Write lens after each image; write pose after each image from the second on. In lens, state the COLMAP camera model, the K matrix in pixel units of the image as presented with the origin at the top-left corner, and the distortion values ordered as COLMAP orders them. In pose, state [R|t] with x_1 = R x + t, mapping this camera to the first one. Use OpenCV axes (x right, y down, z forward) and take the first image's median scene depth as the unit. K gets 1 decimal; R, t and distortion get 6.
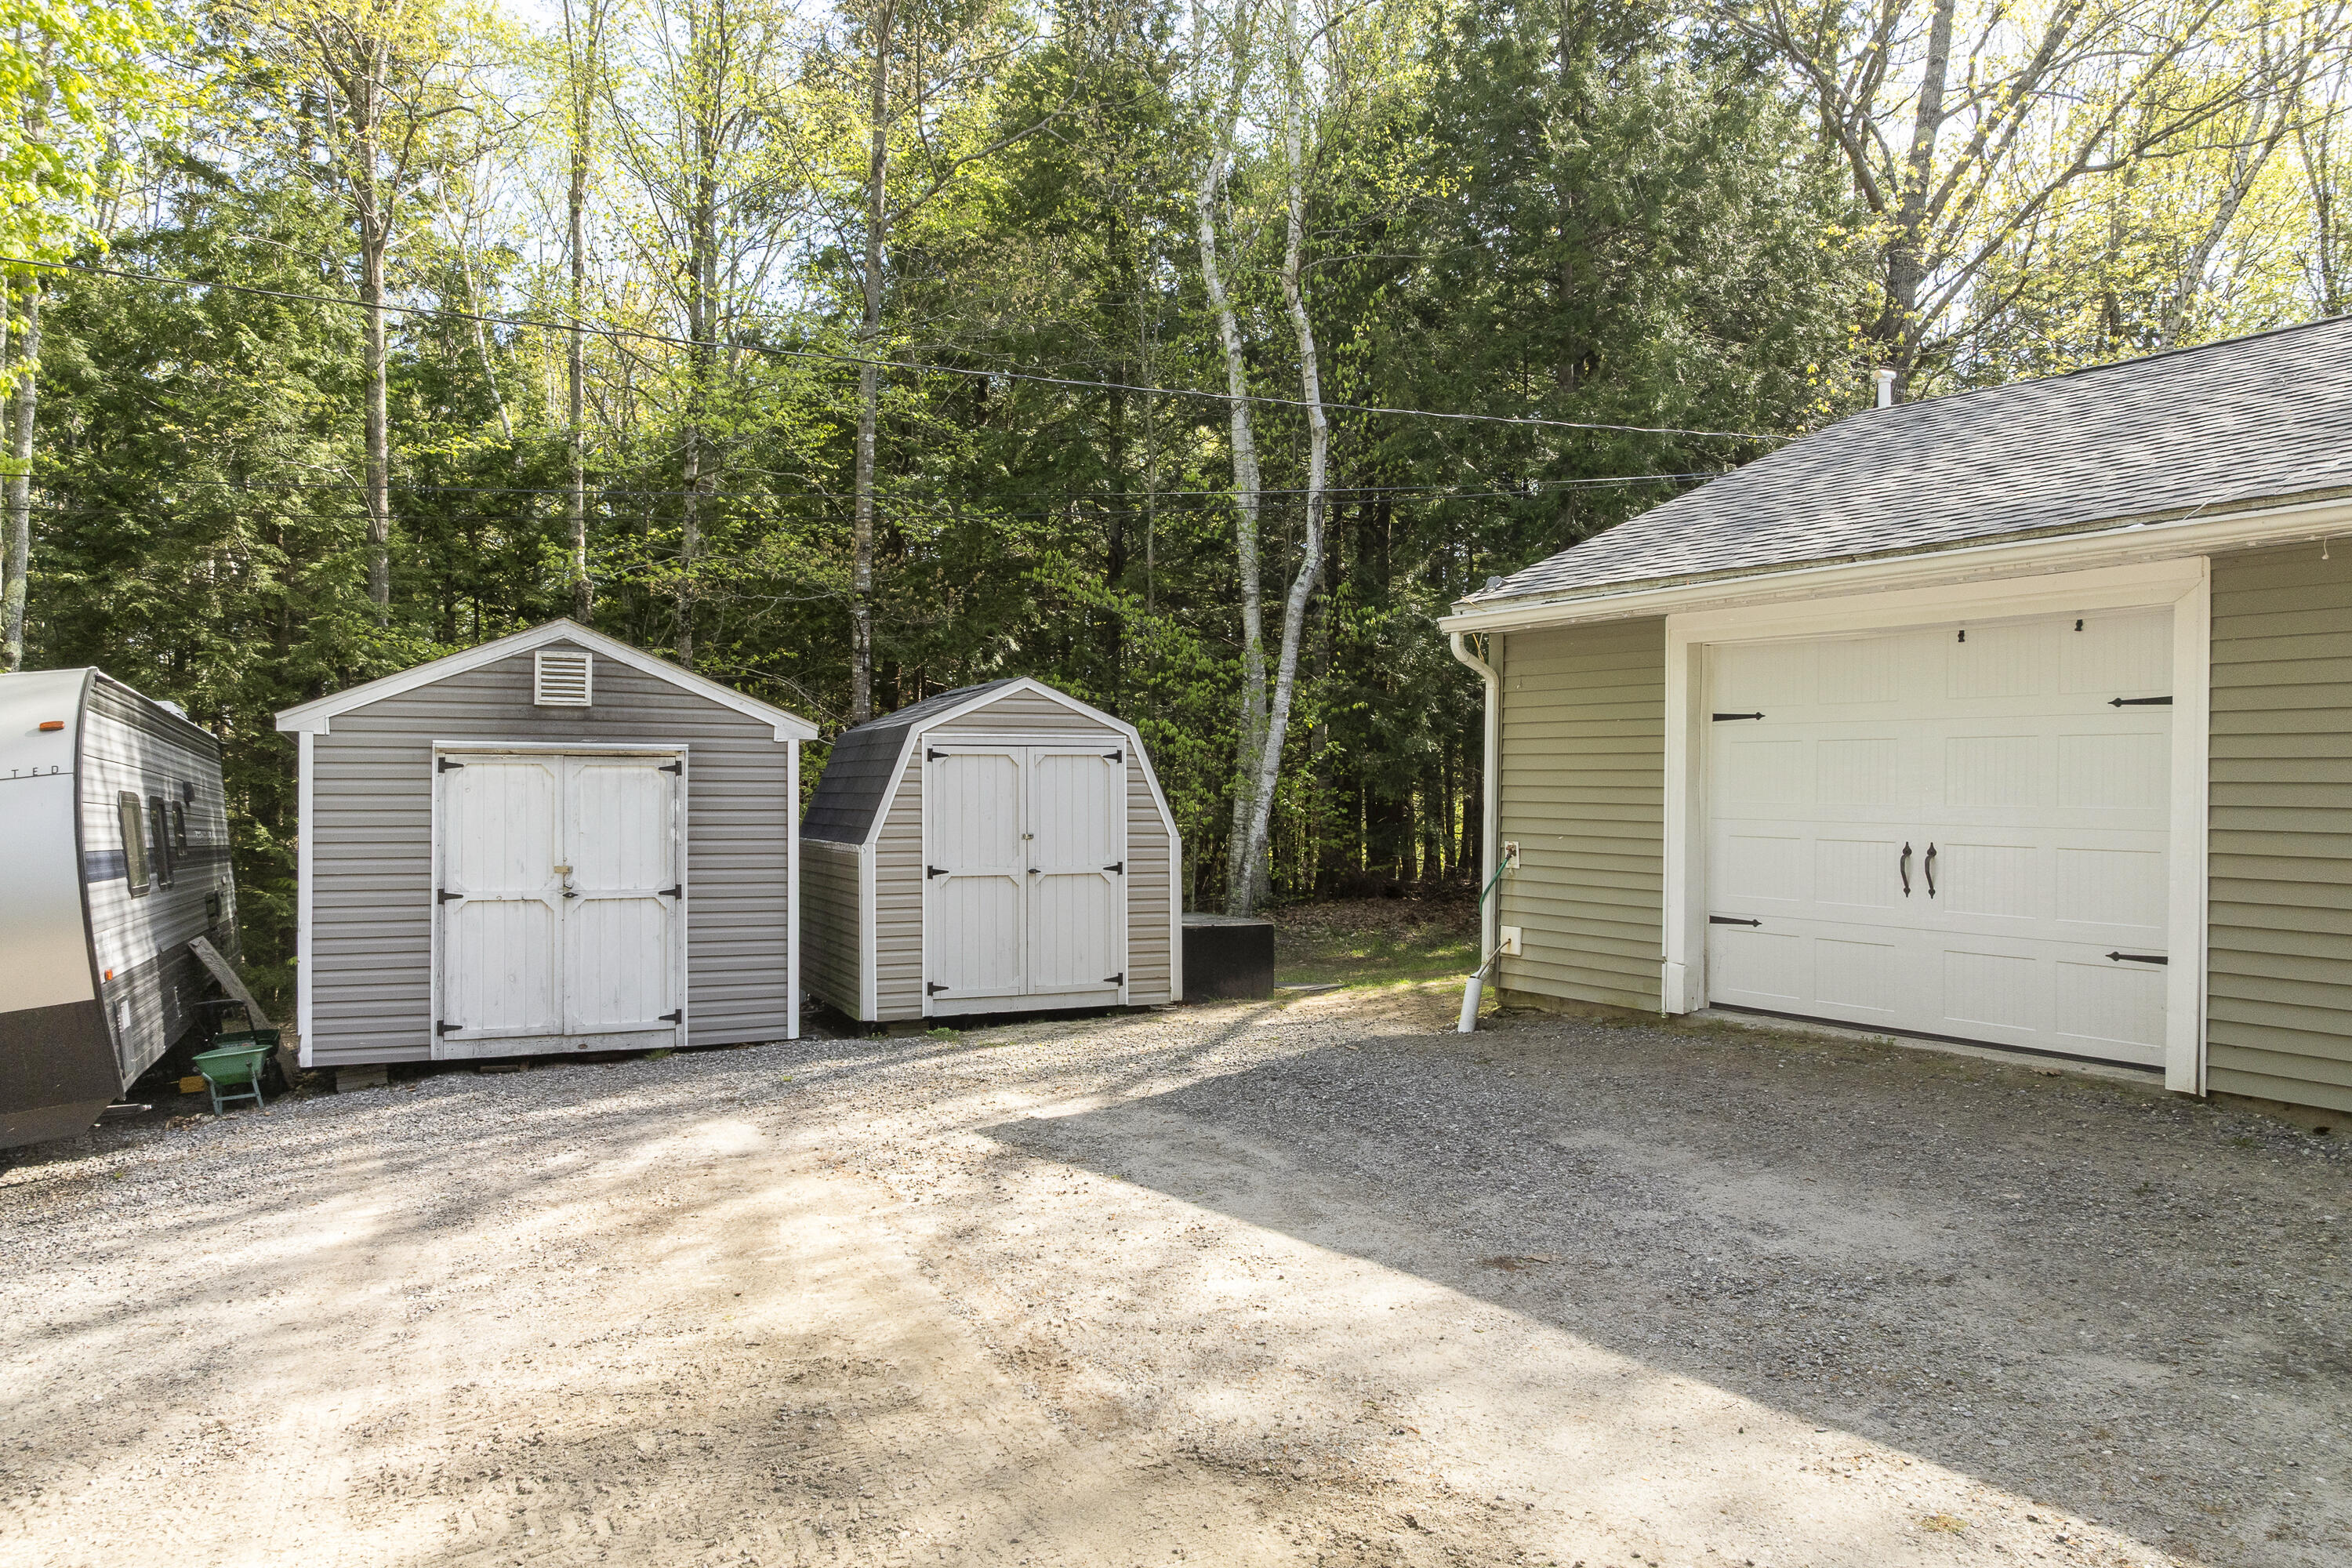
lens RADIAL K [[1666.8, 0, 1155.4], [0, 1666.8, 785.4], [0, 0, 1]] dist [0.000795, -0.009649]
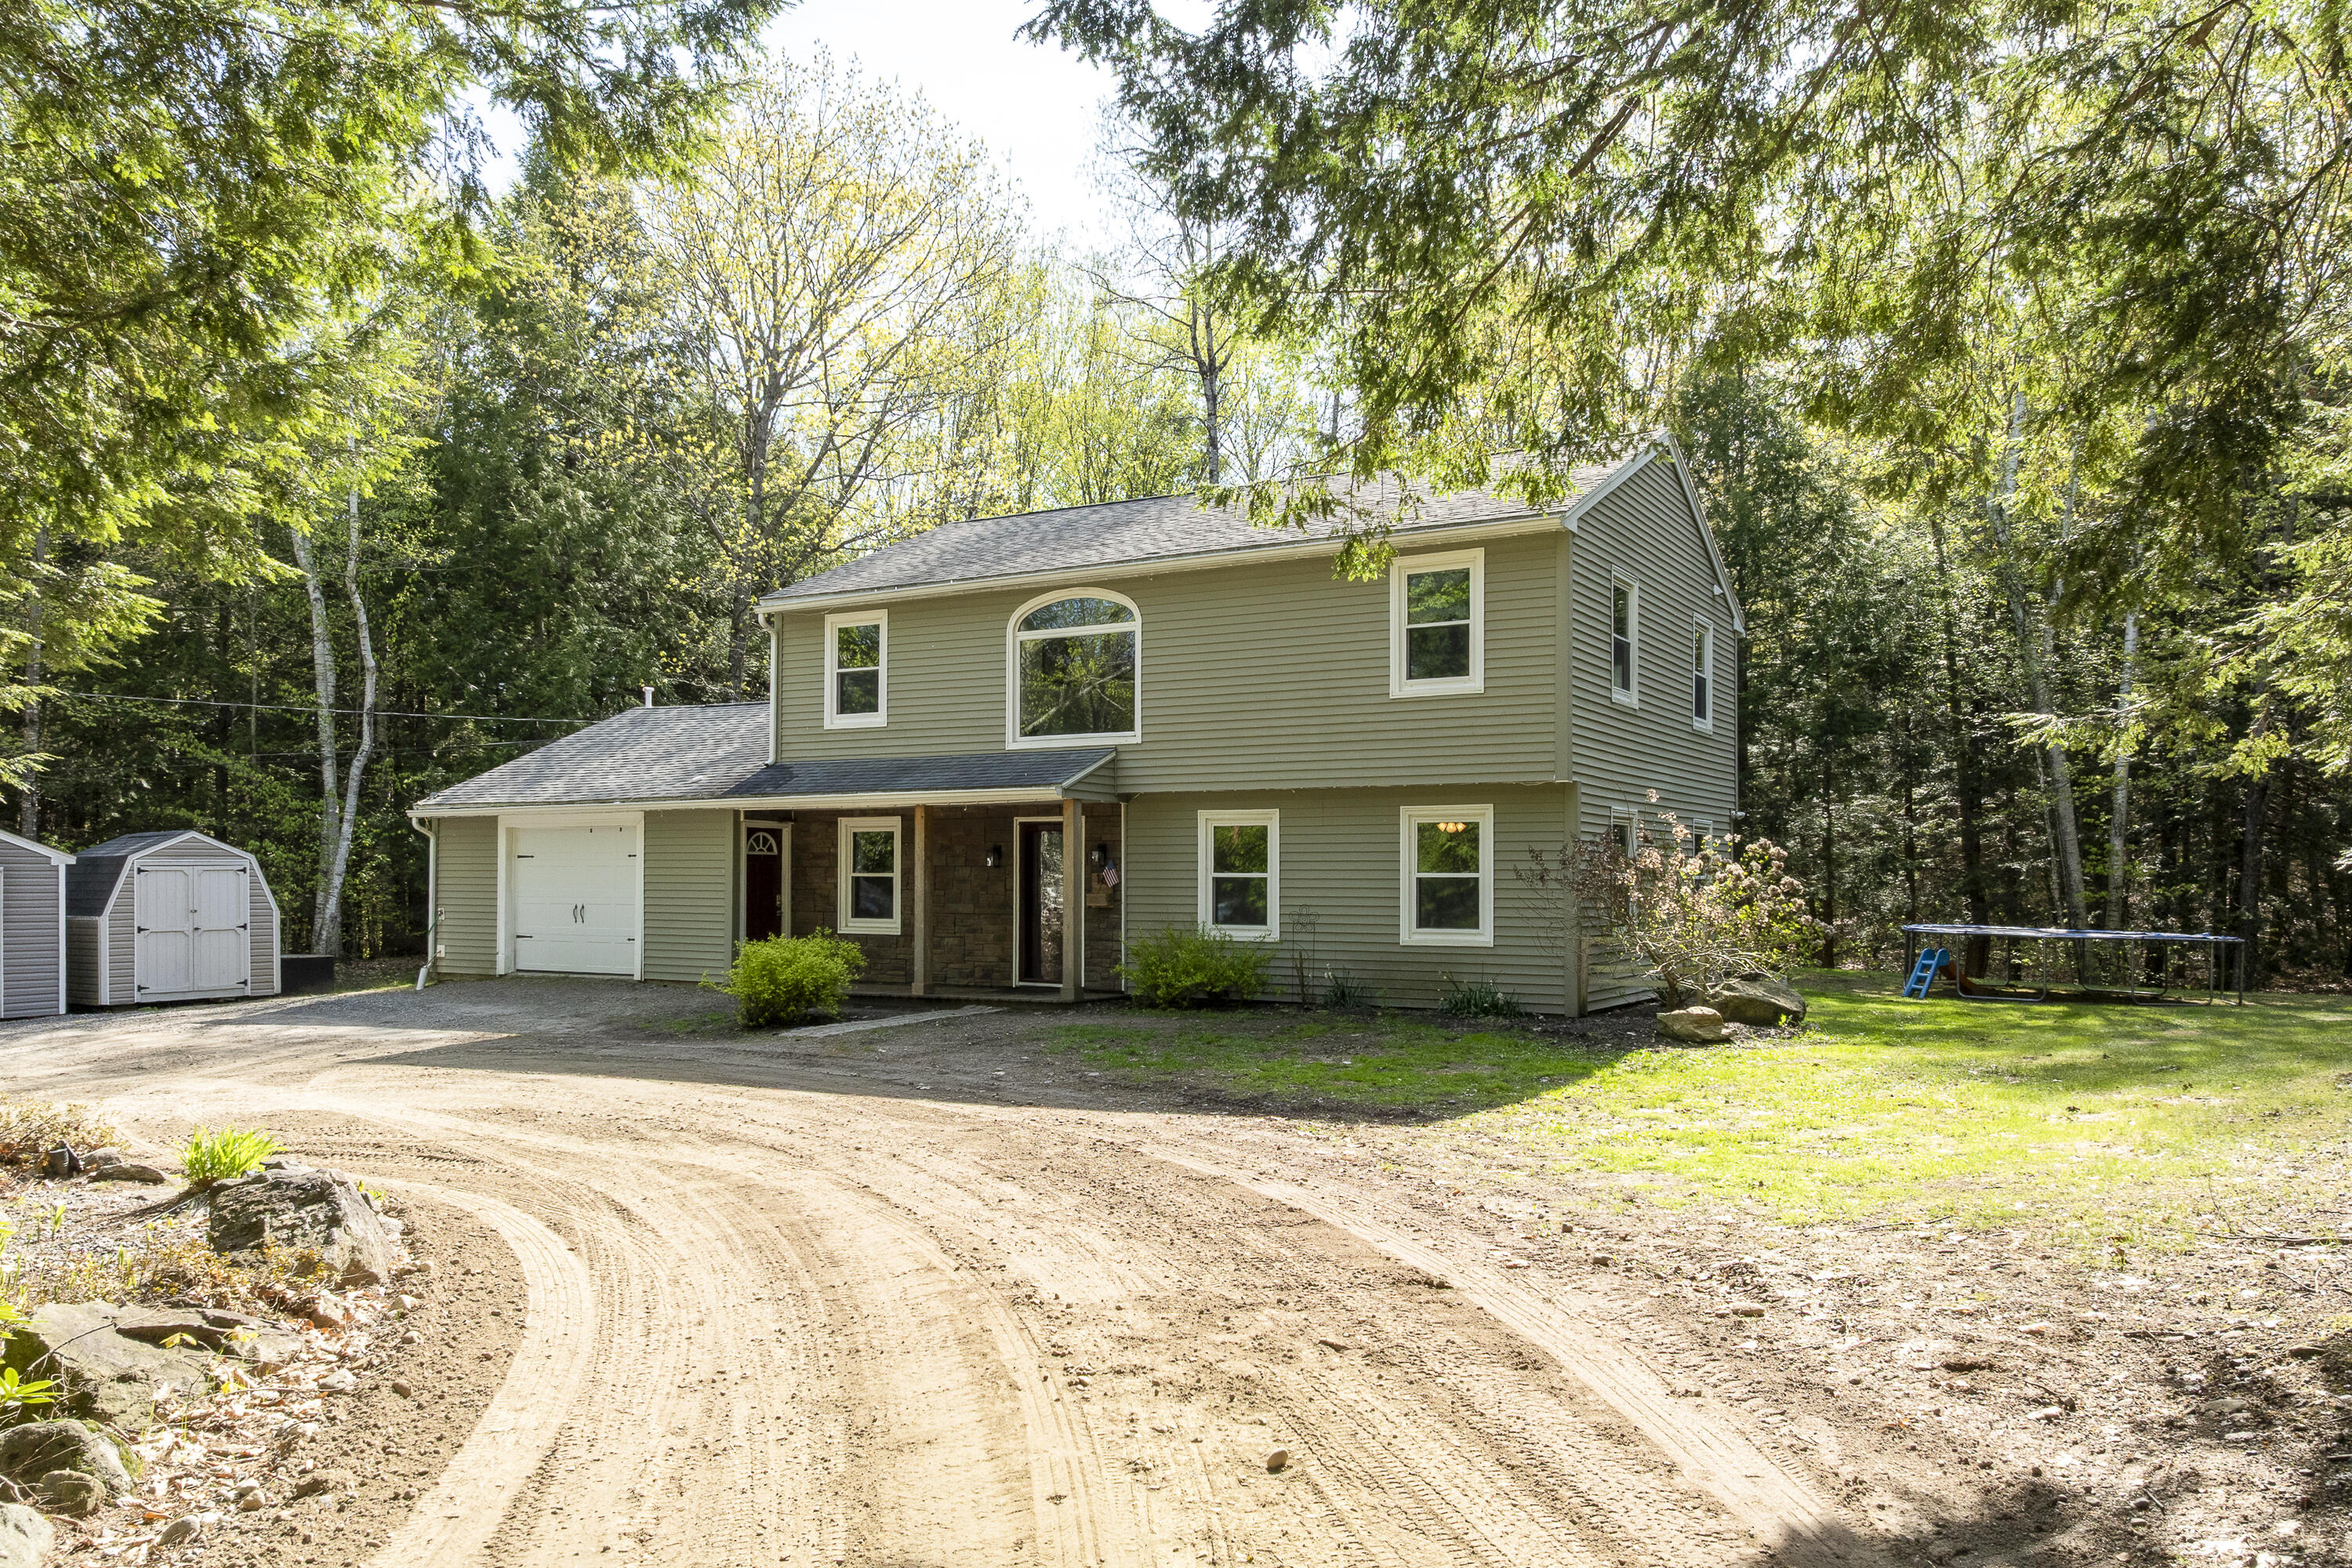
lens RADIAL K [[1666.8, 0, 1143.3], [0, 1666.8, 856.8], [0, 0, 1]] dist [0.000795, -0.009649]
pose [[0.879205, -0.003153, 0.476434, -0.041676], [0.006536, 0.999964, -0.005445, -0.024960], [-0.476400, 0.007902, 0.879193, -2.019384]]
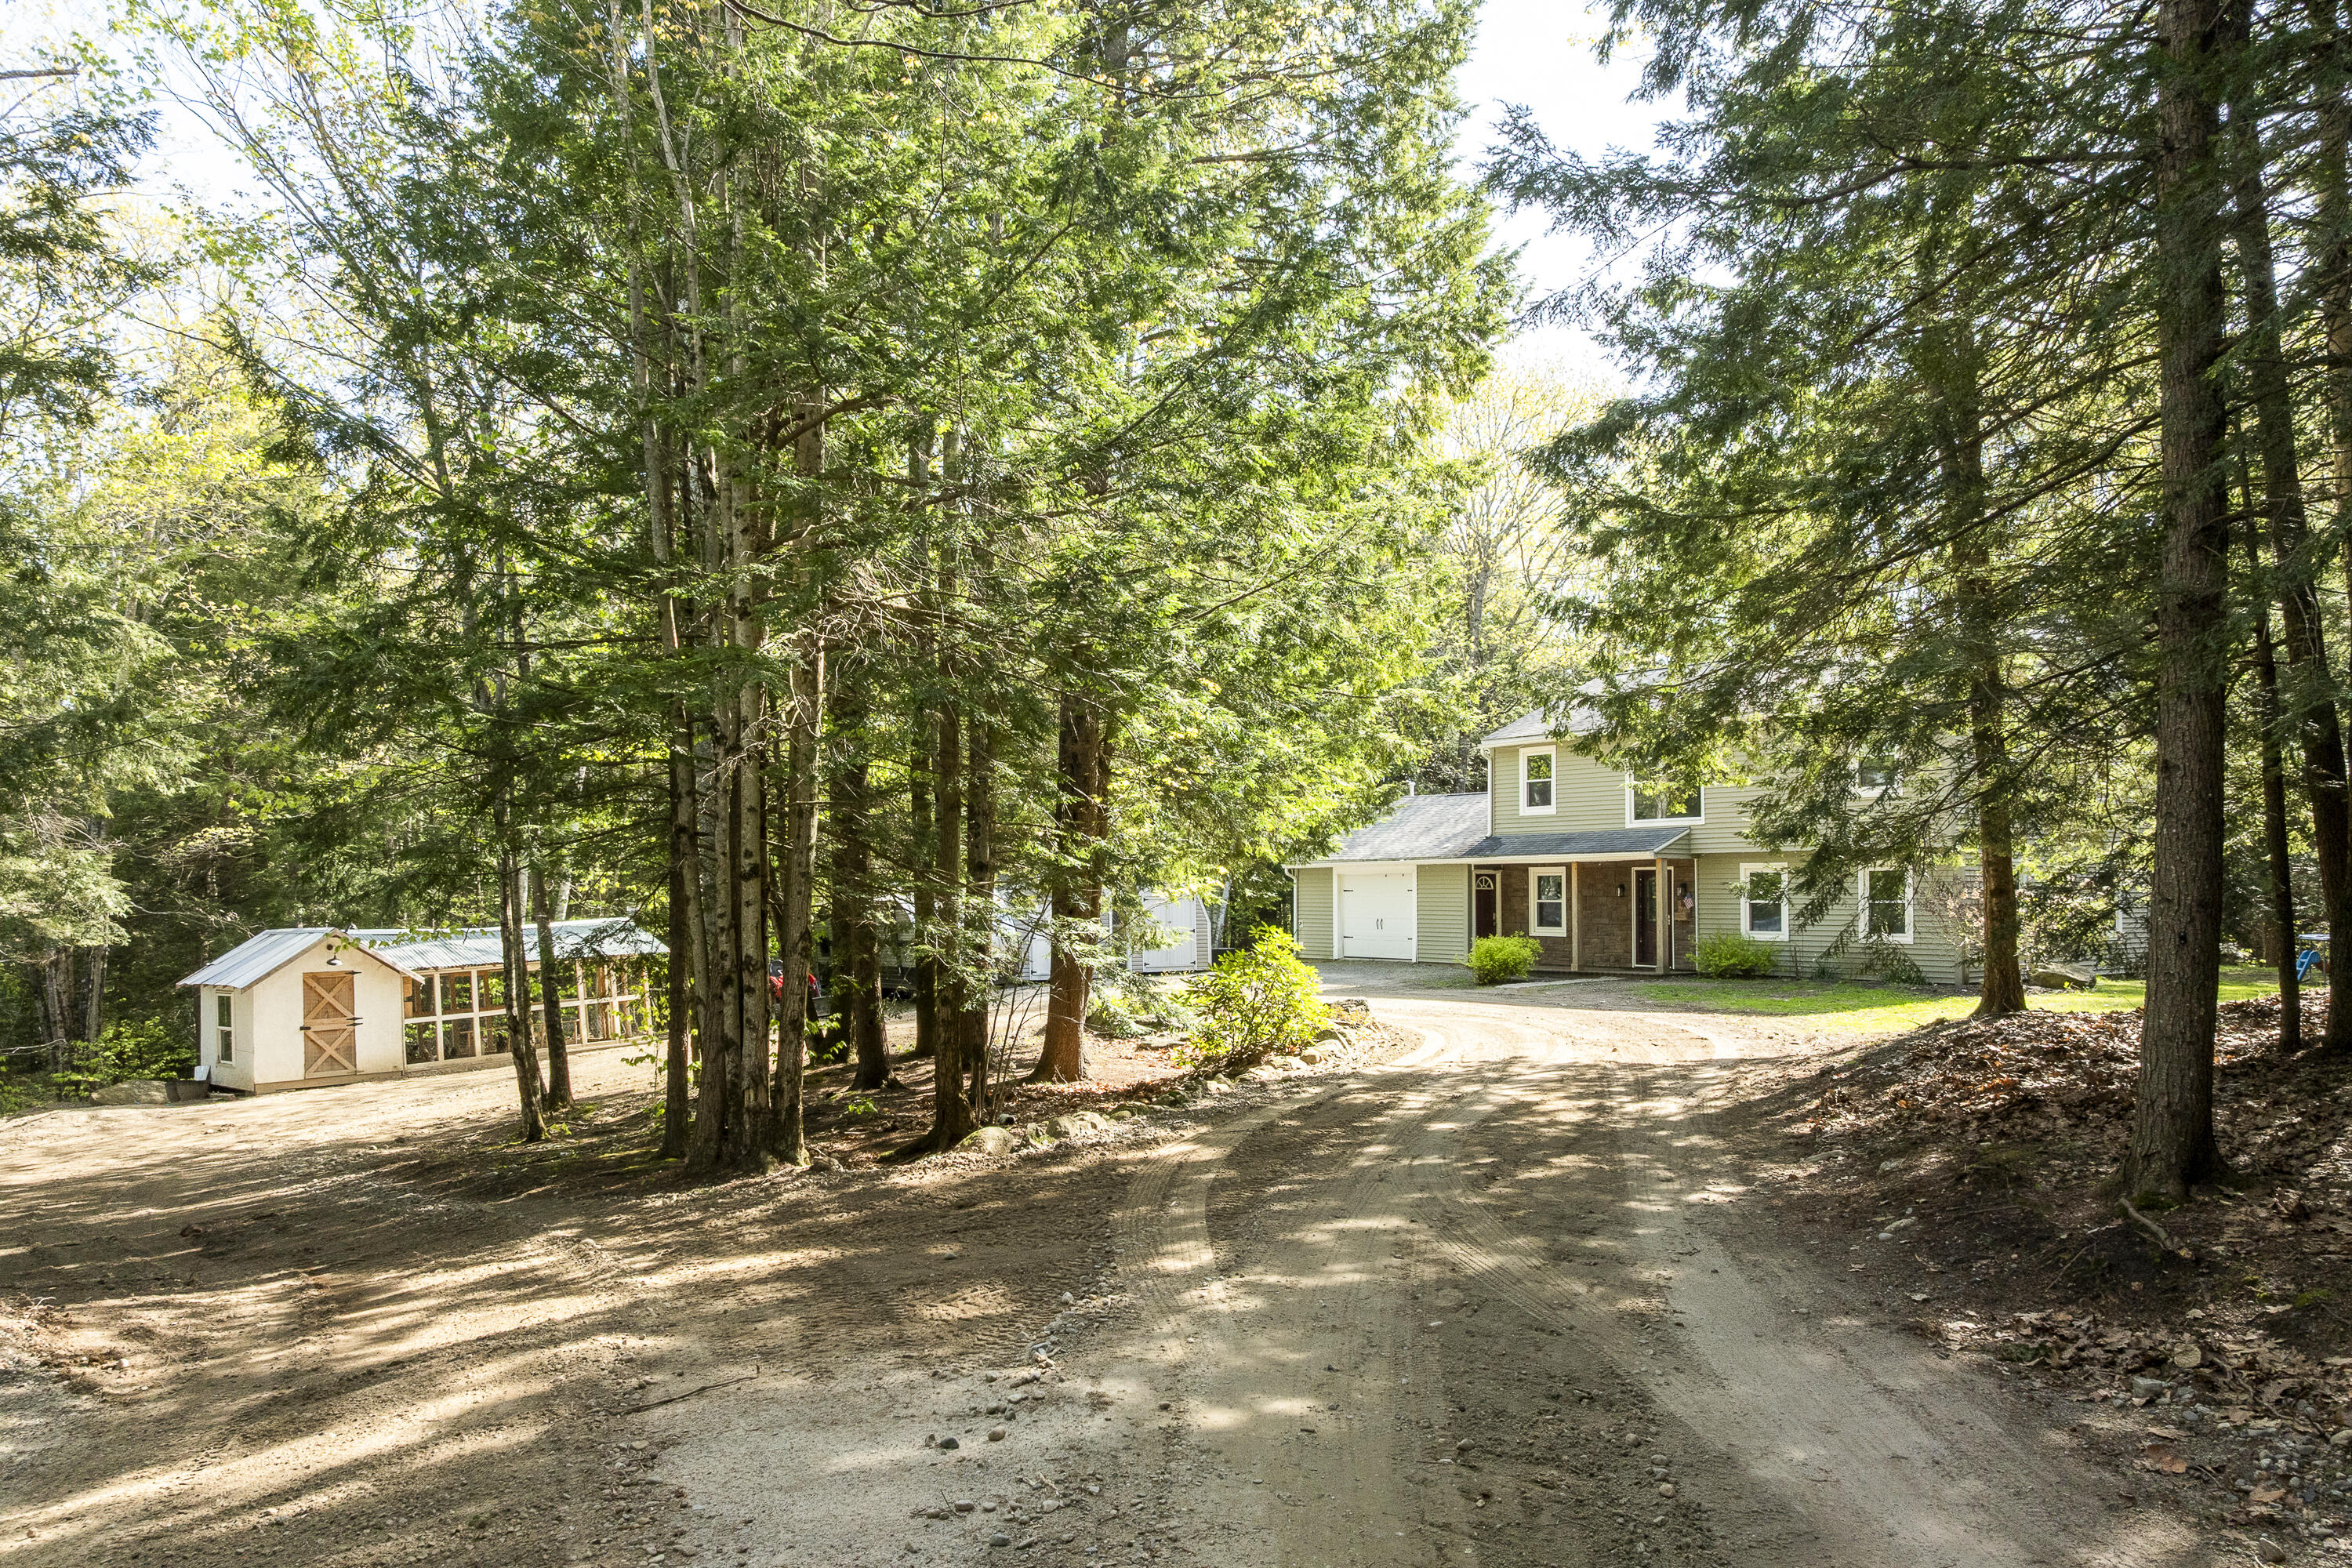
lens RADIAL K [[1666.8, 0, 1181.0], [0, 1666.8, 792.1], [0, 0, 1]] dist [0.000795, -0.009649]
pose [[0.995569, -0.003789, 0.093957, -0.587618], [0.009525, 0.998111, -0.060685, -0.044866], [-0.093549, 0.061311, 0.993725, -3.946102]]
